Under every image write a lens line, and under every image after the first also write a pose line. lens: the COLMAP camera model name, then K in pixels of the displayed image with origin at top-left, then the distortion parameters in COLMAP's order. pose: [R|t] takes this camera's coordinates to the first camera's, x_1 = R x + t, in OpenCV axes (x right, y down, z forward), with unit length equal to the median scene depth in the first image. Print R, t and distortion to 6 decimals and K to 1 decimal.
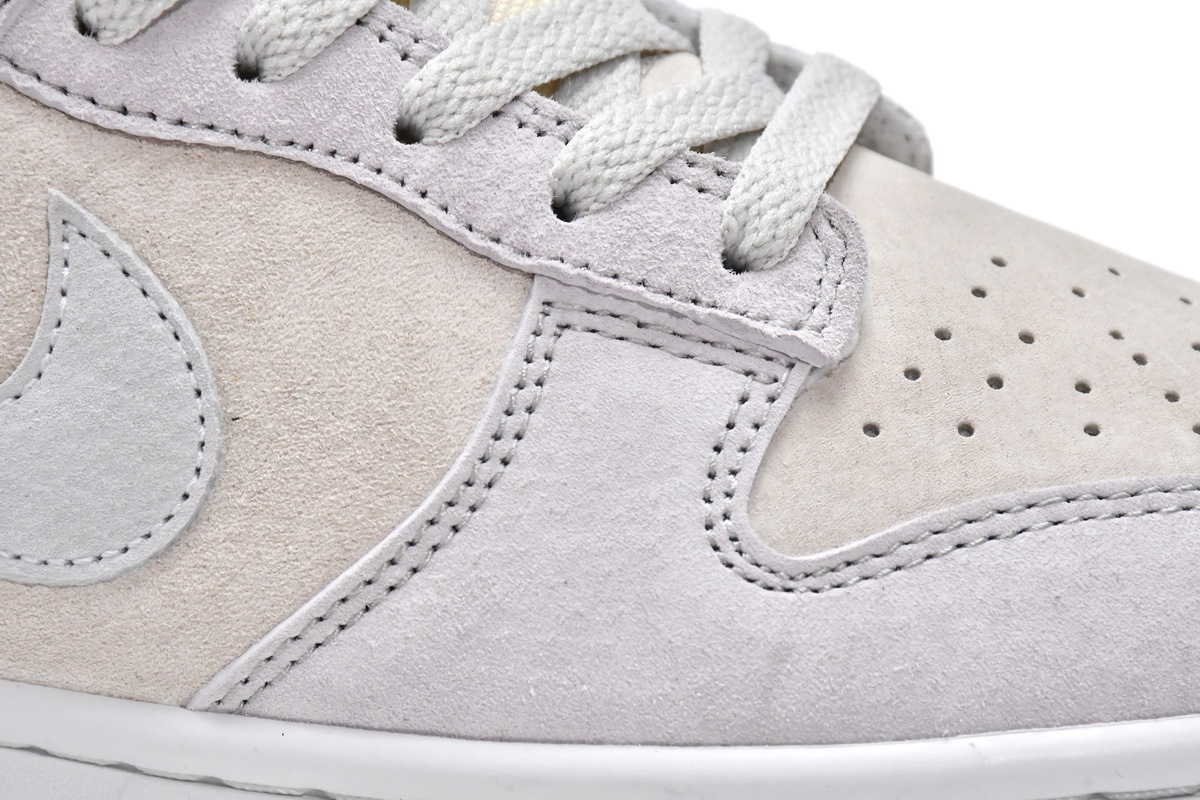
lens RADIAL K [[6888.6, 0, 603.5], [0, 6888.6, 405.9], [0, 0, 1]] dist [0.354119, 0.000000]
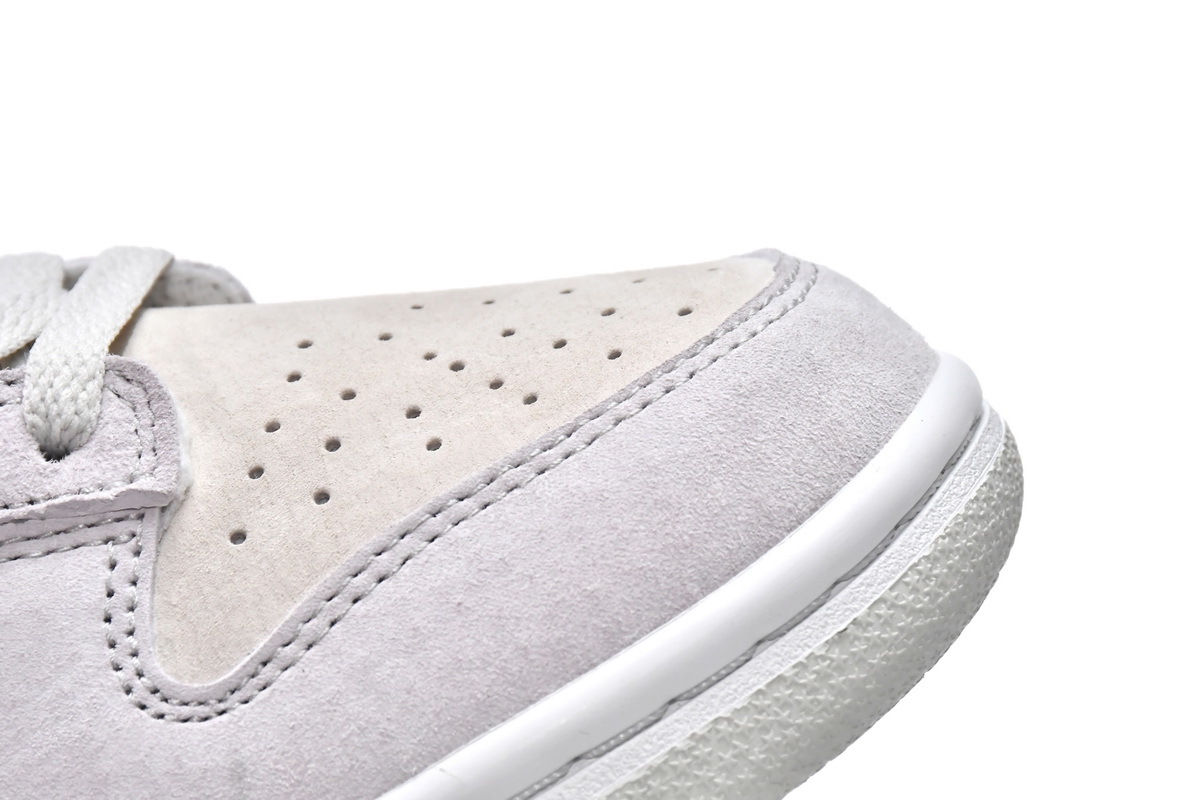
lens RADIAL K [[3903.2, 0, 598.3], [0, 3903.2, 401.5], [0, 0, 1]] dist [0.061803, 0.000000]
pose [[0.897300, -0.441420, 0.000834, 0.096361], [0.440686, 0.895698, -0.059332, 0.044063], [0.025444, 0.053606, 0.998238, 0.412118]]
